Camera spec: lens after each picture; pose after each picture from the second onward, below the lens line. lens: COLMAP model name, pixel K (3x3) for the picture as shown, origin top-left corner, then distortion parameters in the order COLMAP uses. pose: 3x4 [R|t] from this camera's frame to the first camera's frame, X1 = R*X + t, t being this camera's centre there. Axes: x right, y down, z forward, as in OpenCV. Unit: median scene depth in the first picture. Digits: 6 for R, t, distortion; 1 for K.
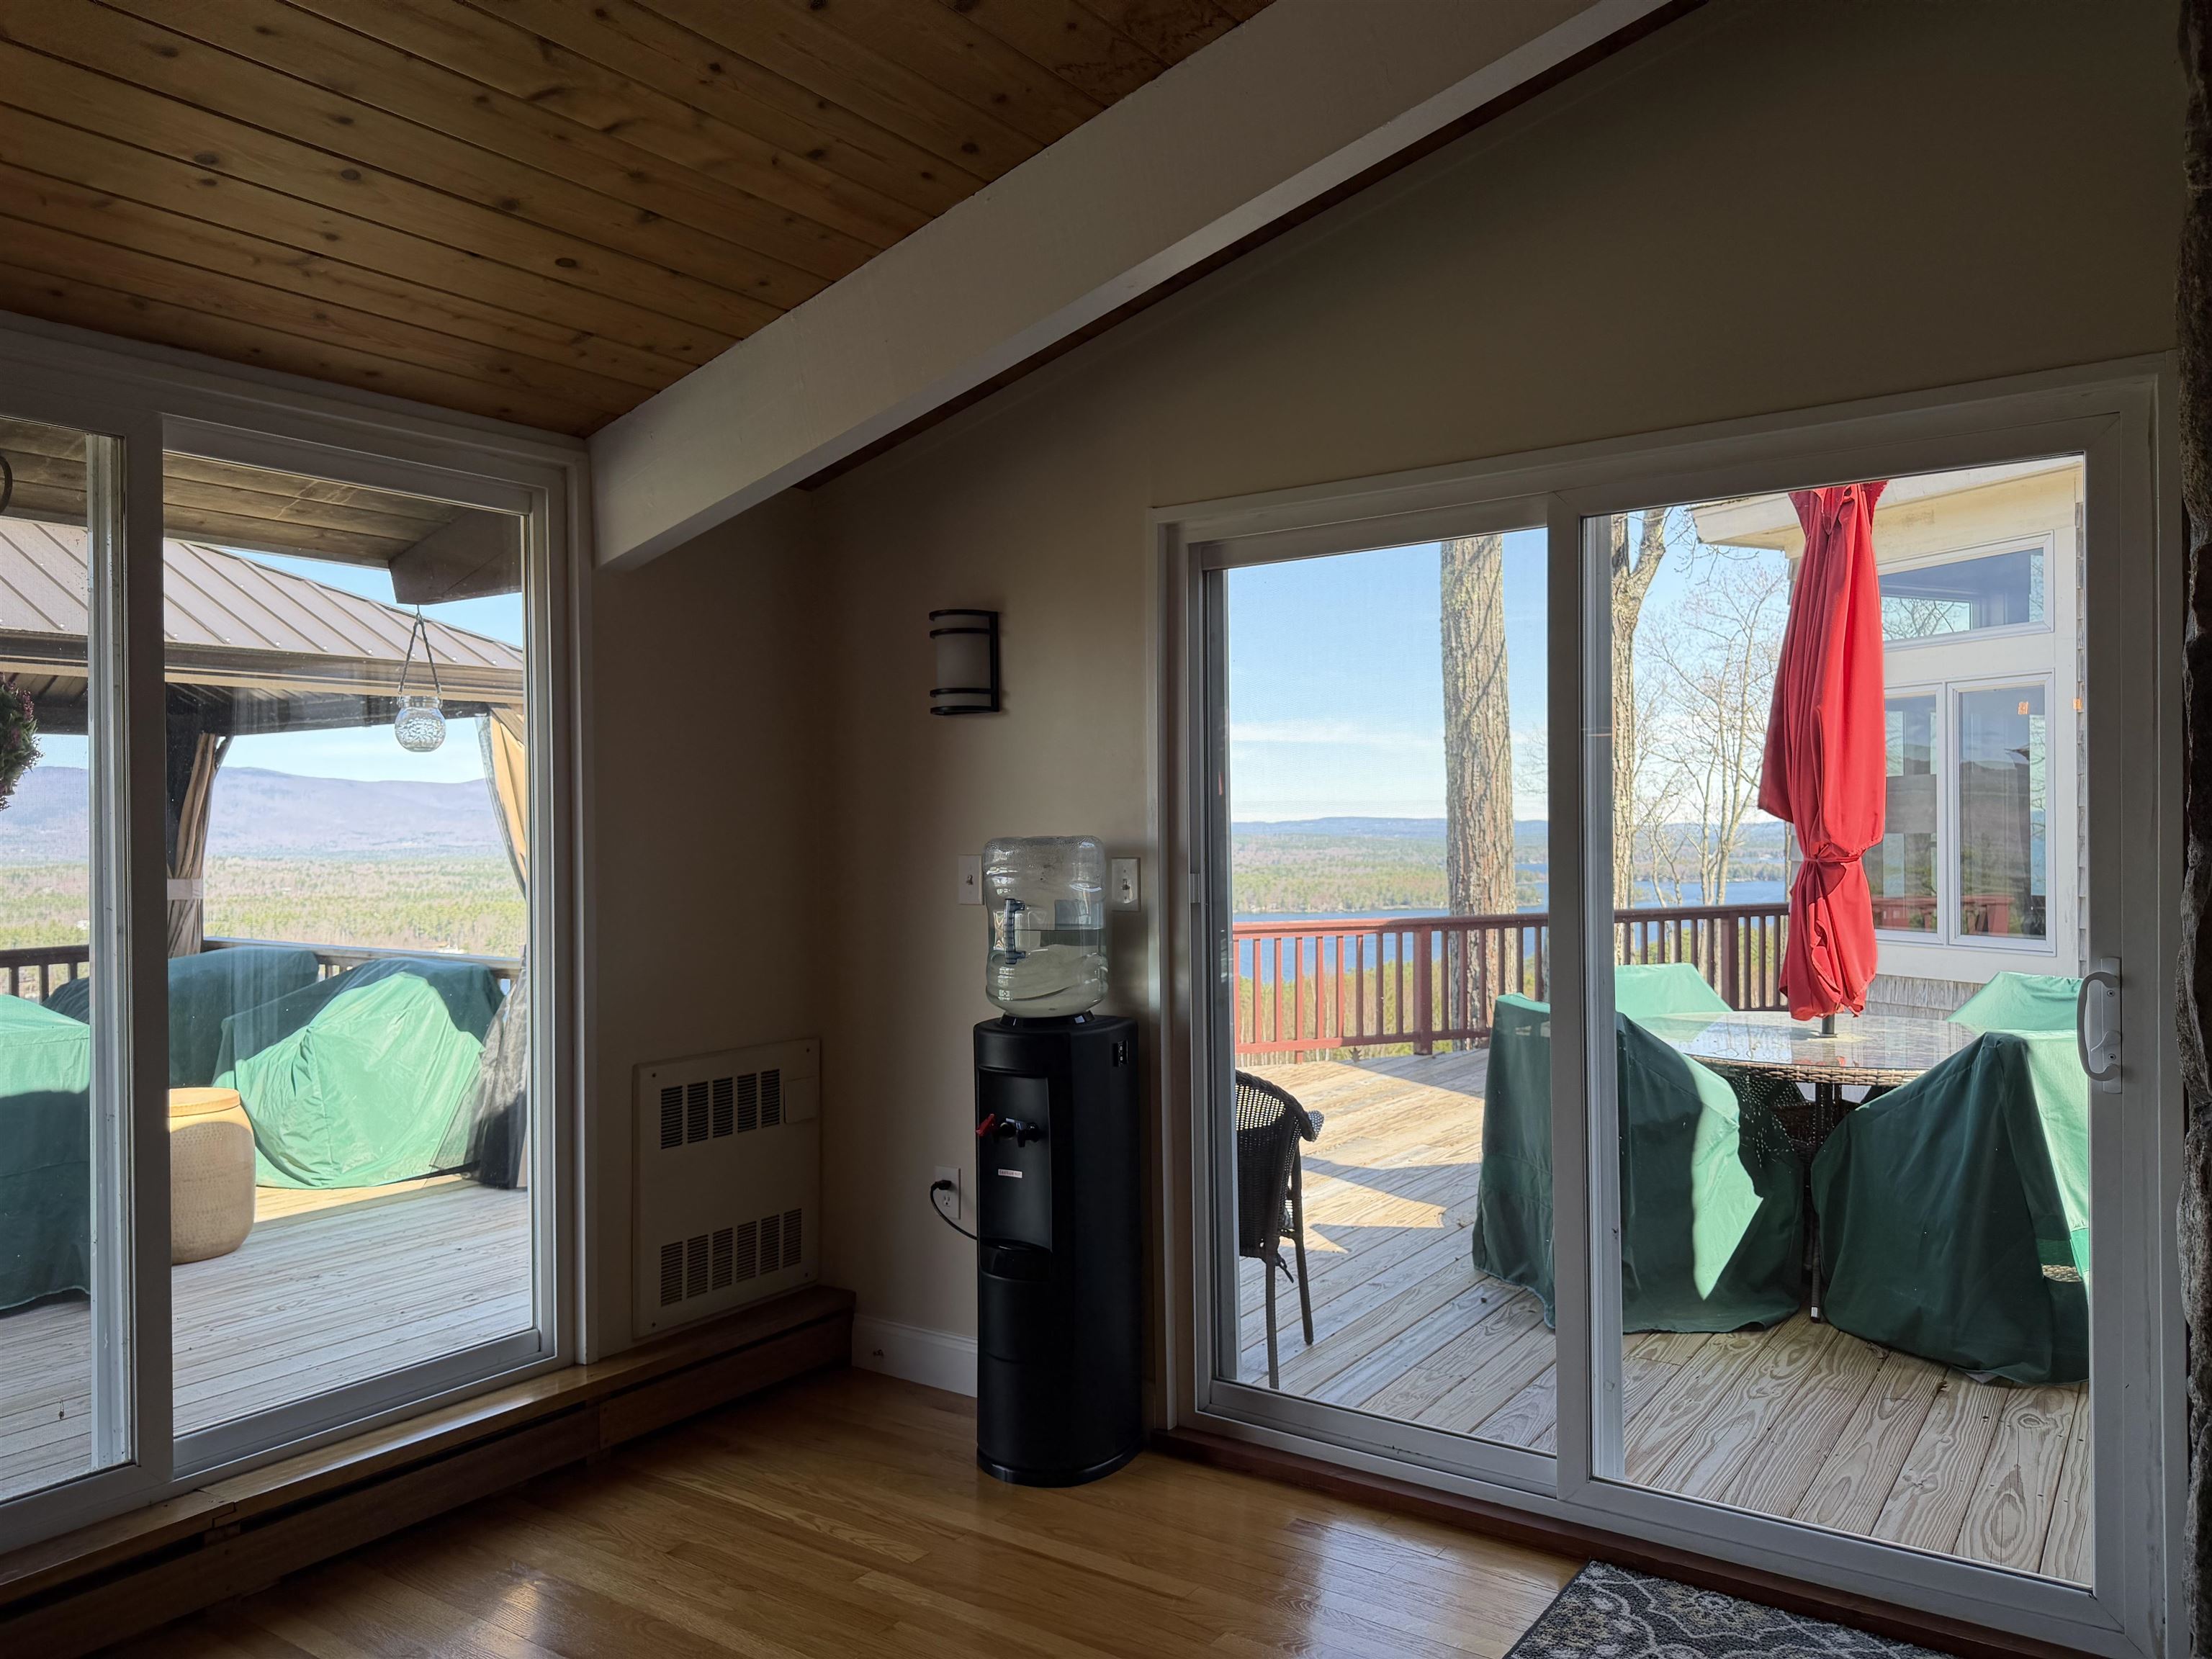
lens RADIAL K [[1552.2, 0, 1081.2], [0, 1552.2, 852.0], [0, 0, 1]] dist [0.069041, -0.090371]
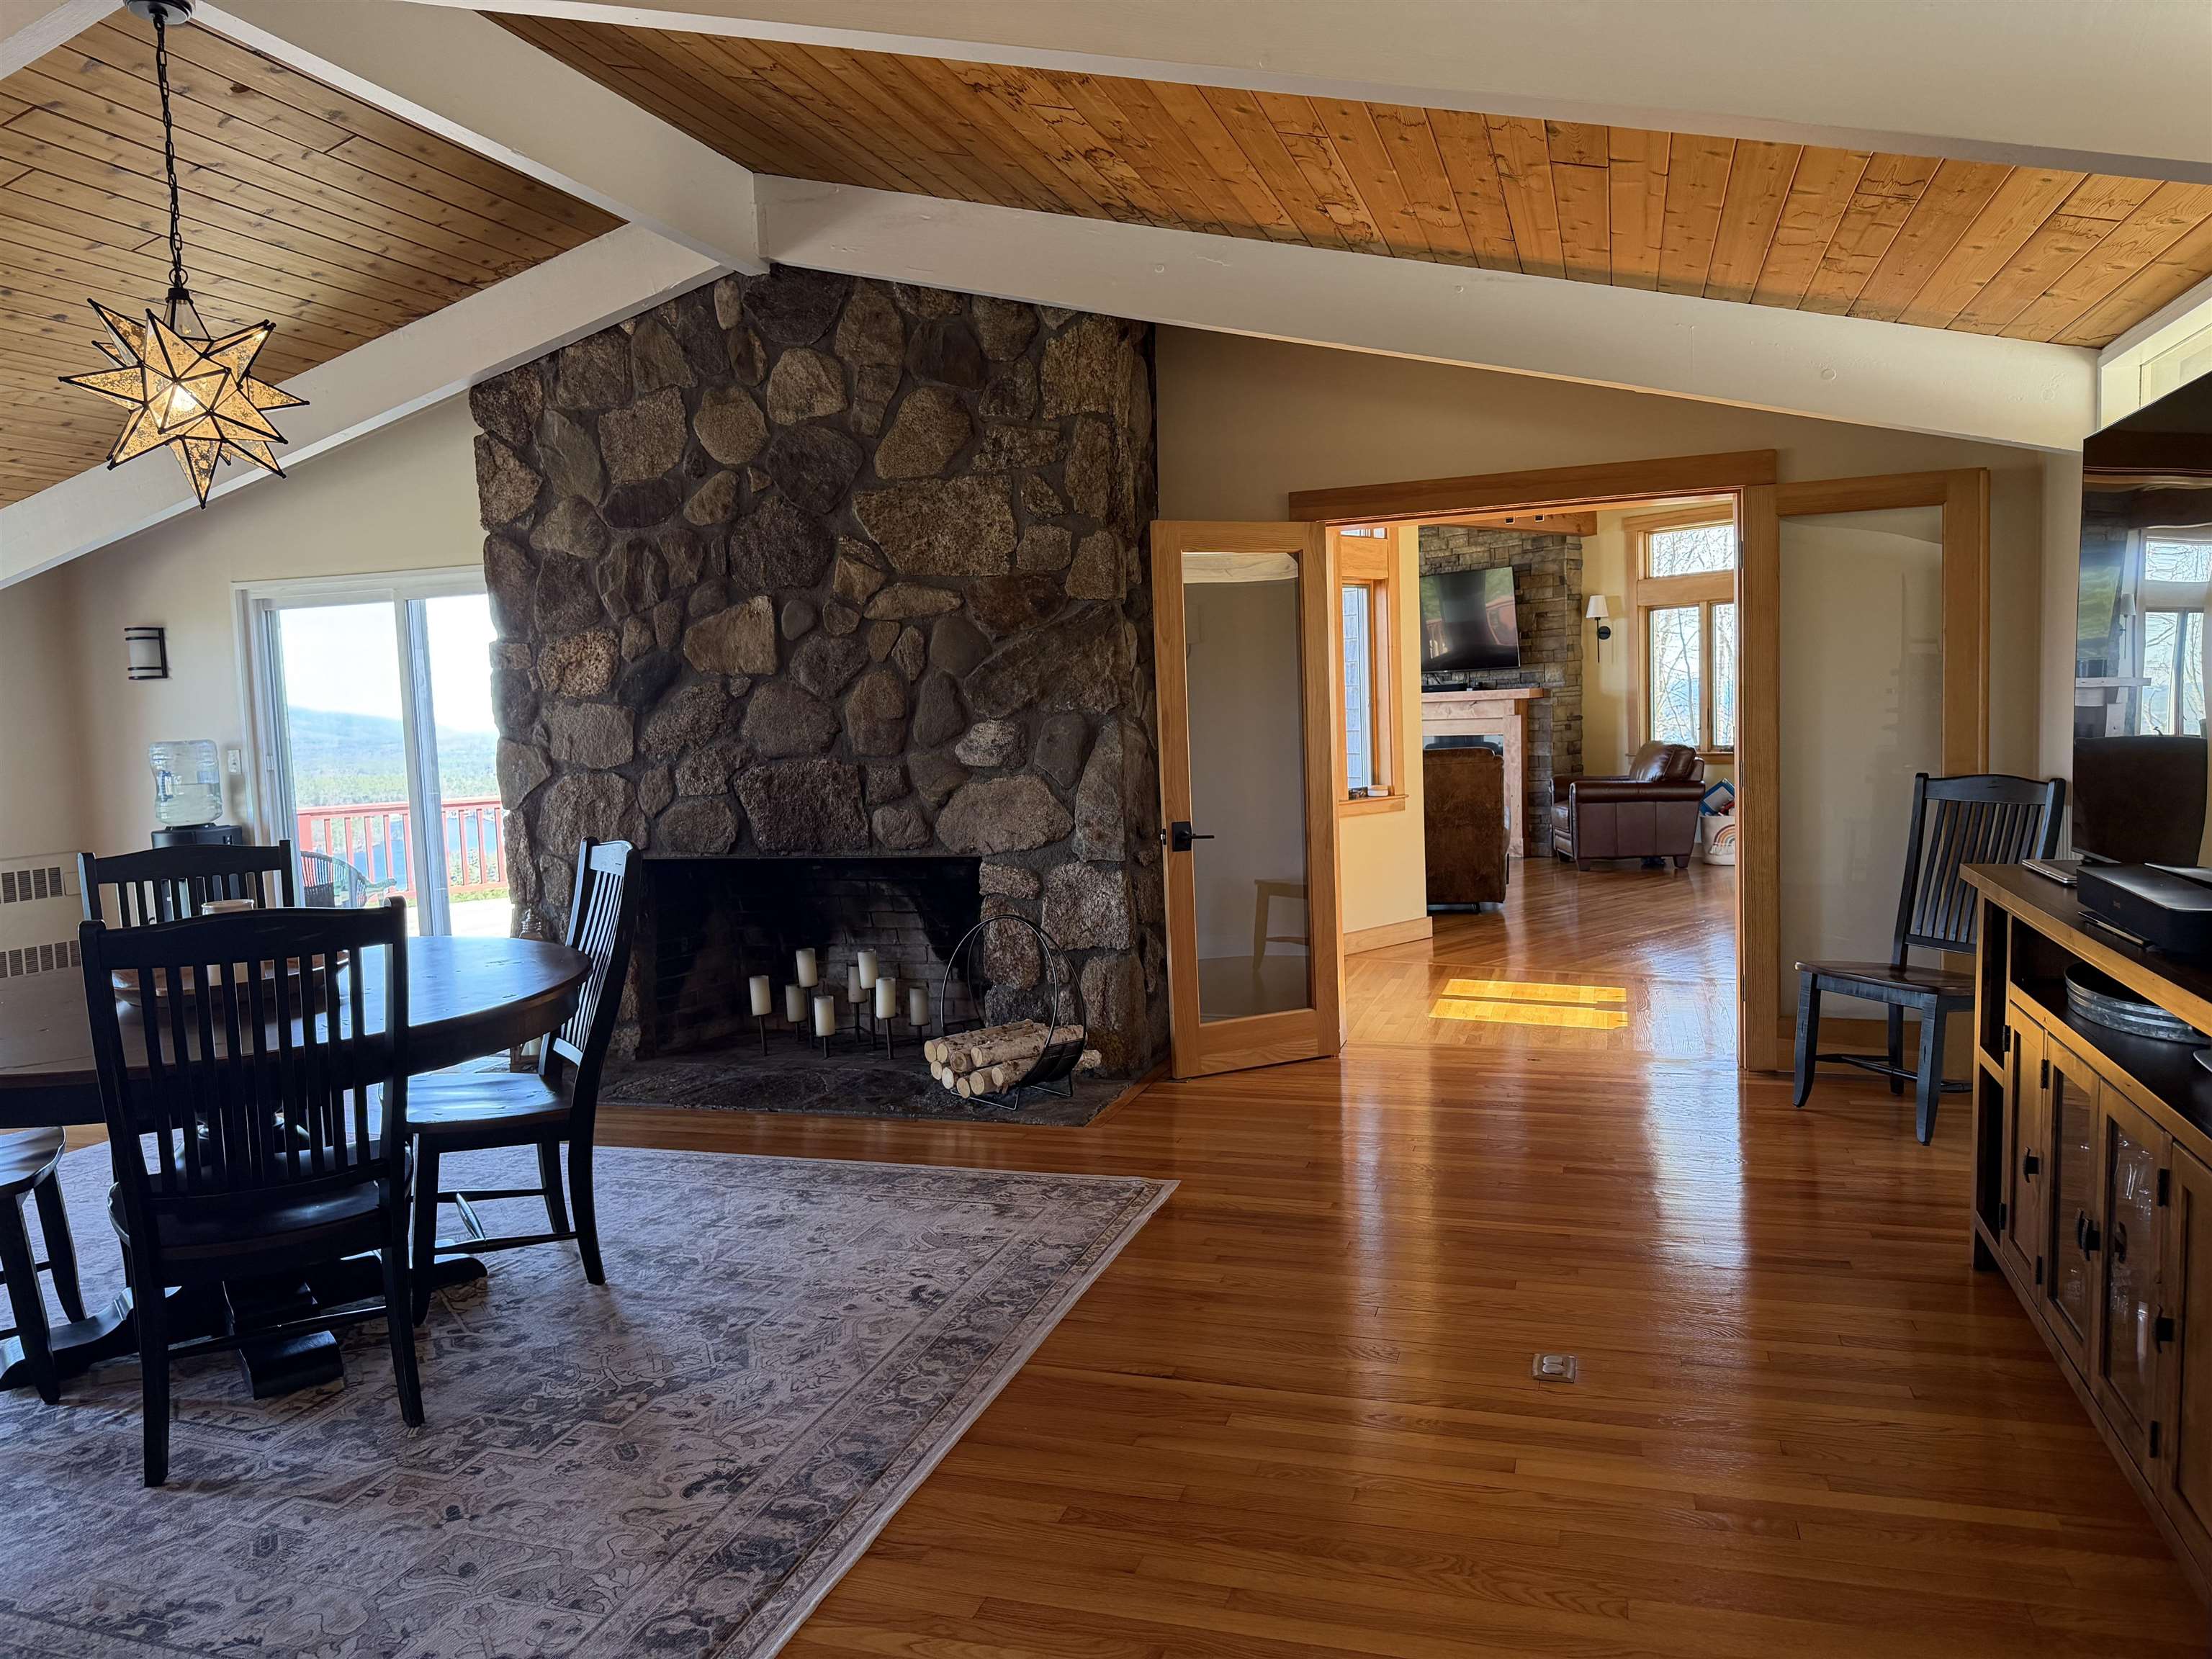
lens RADIAL K [[1569.3, 0, 1121.7], [0, 1569.3, 830.9], [0, 0, 1]] dist [0.149157, -0.177747]
pose [[0.957435, -0.049037, 0.284452, 0.524590], [0.033792, 0.997730, 0.058257, 0.025356], [-0.286663, -0.046165, 0.956919, -1.357336]]
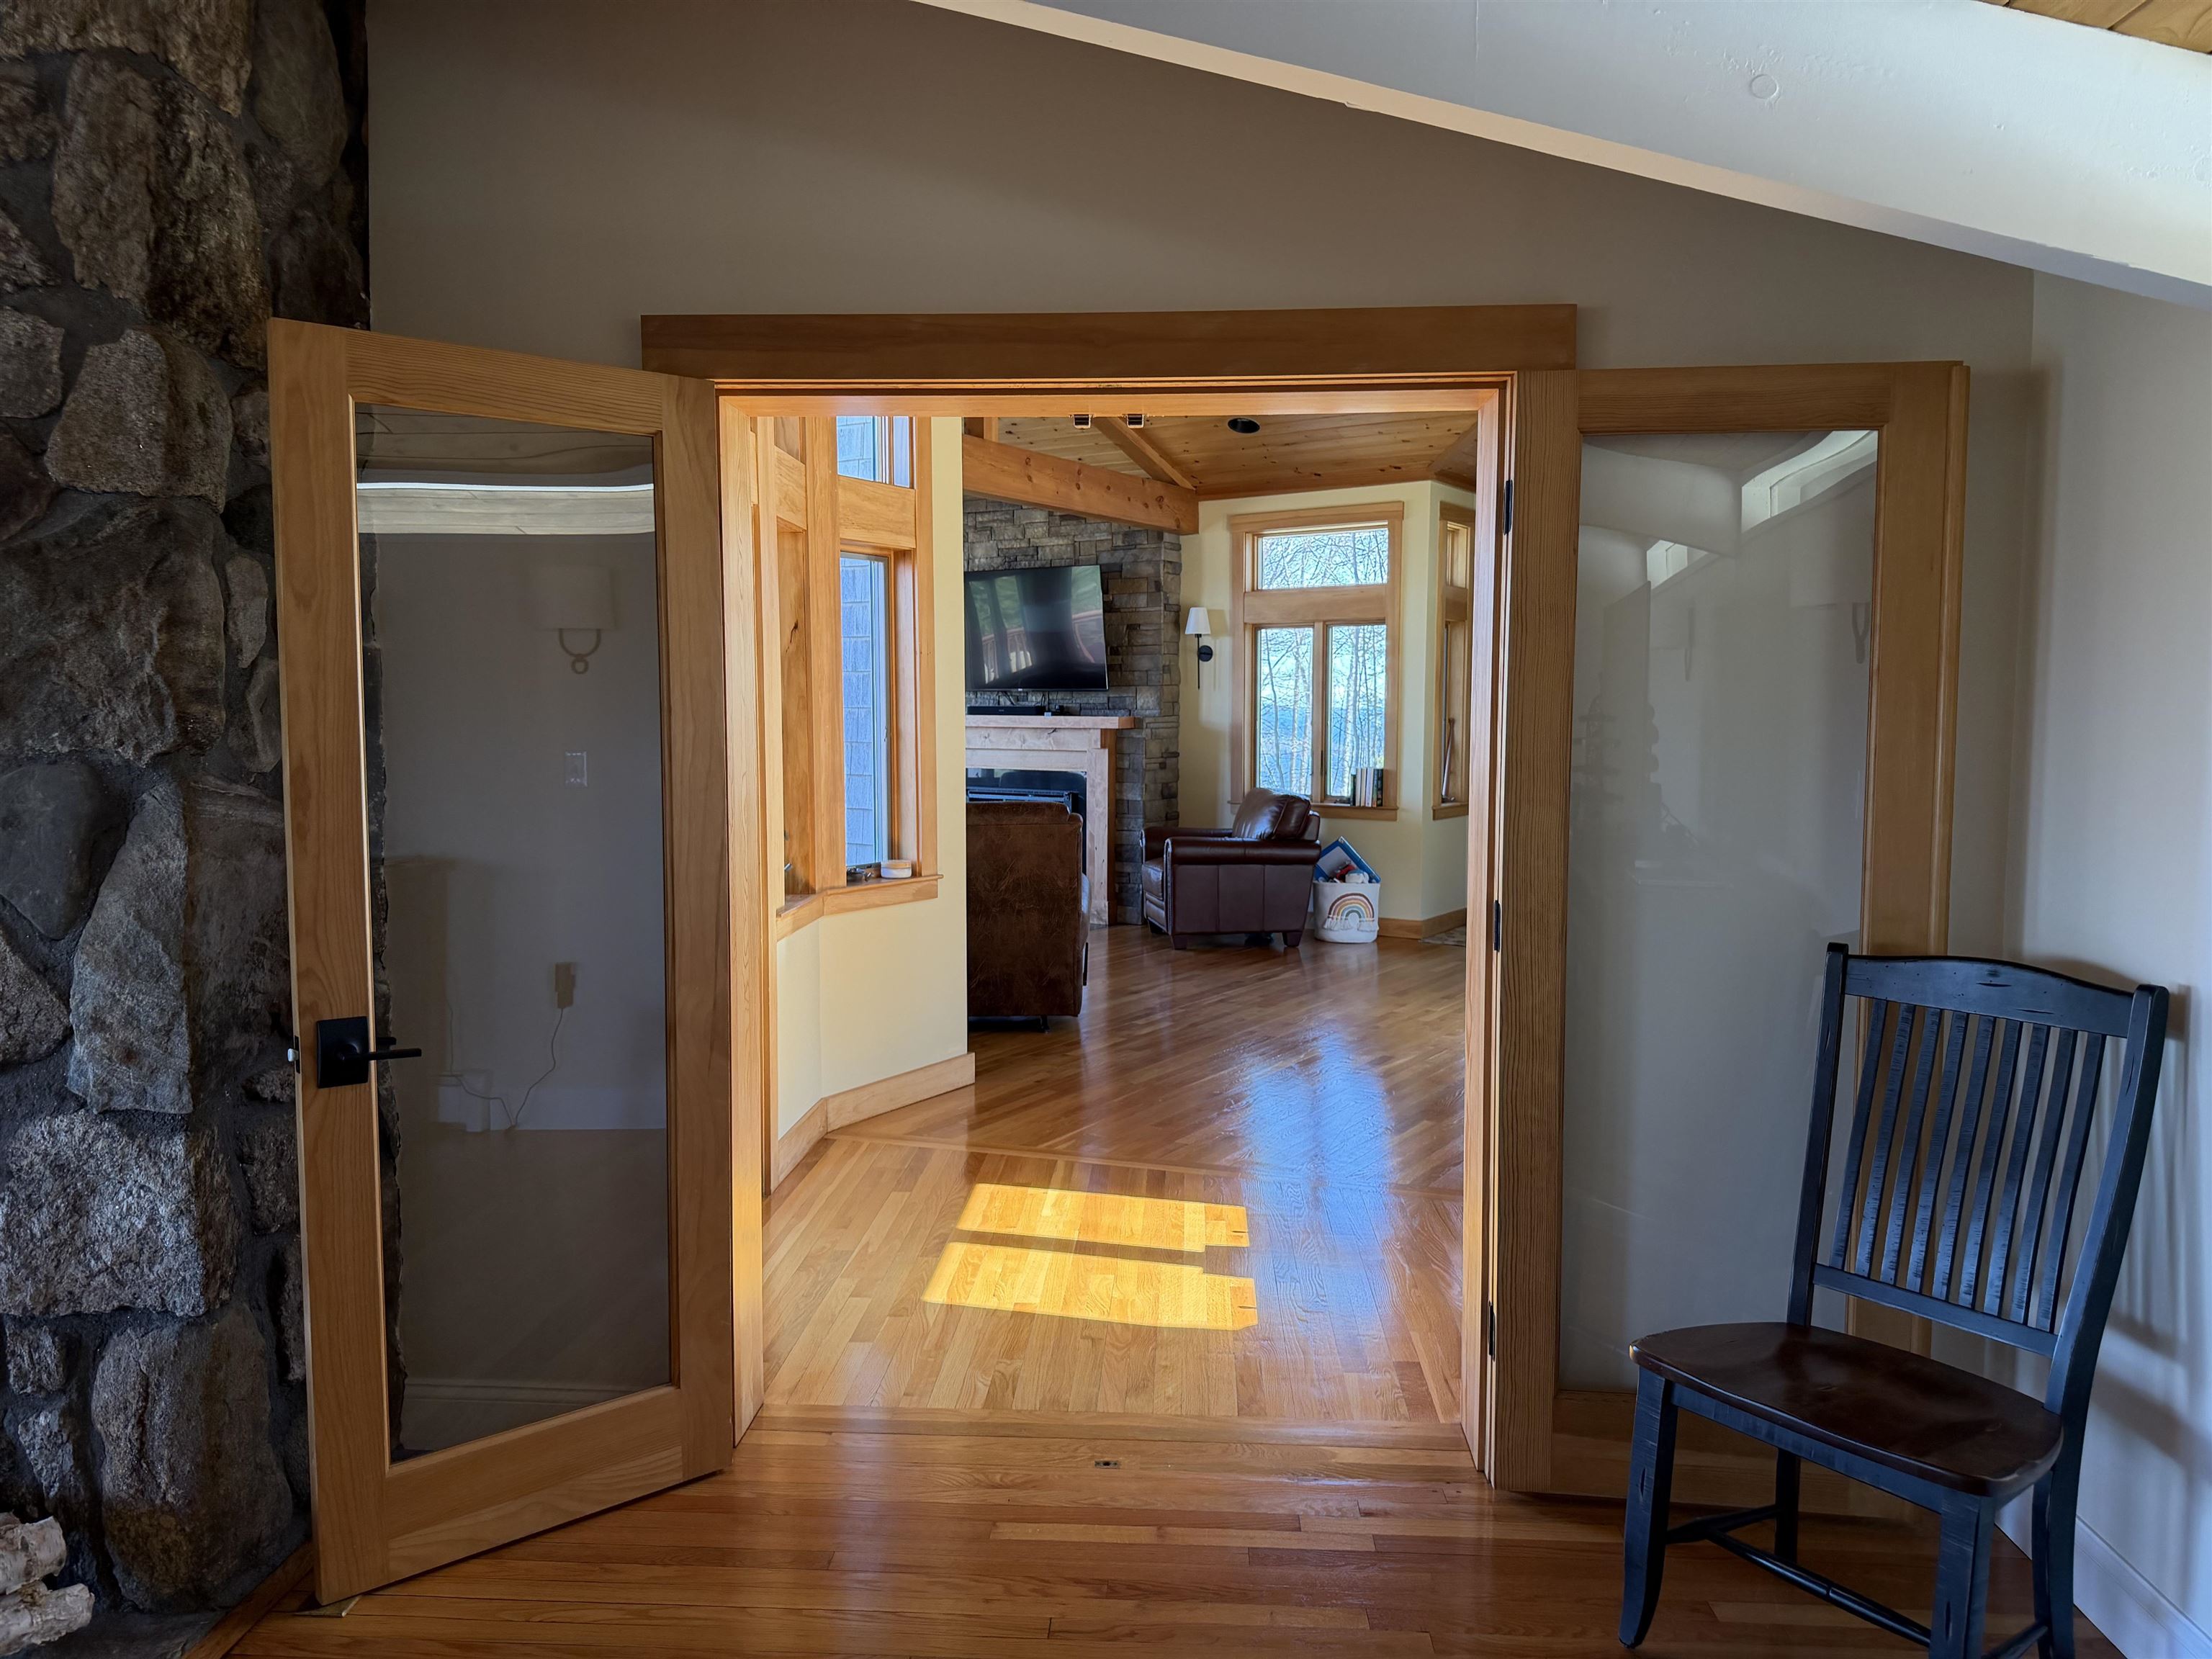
lens RADIAL K [[1569.3, 0, 1121.7], [0, 1569.3, 830.9], [0, 0, 1]] dist [0.149157, -0.177747]
pose [[0.855684, -0.028443, 0.516716, 0.952595], [-0.001529, 0.998345, 0.057487, -0.012144], [-0.517496, -0.049981, 0.854225, -0.652586]]
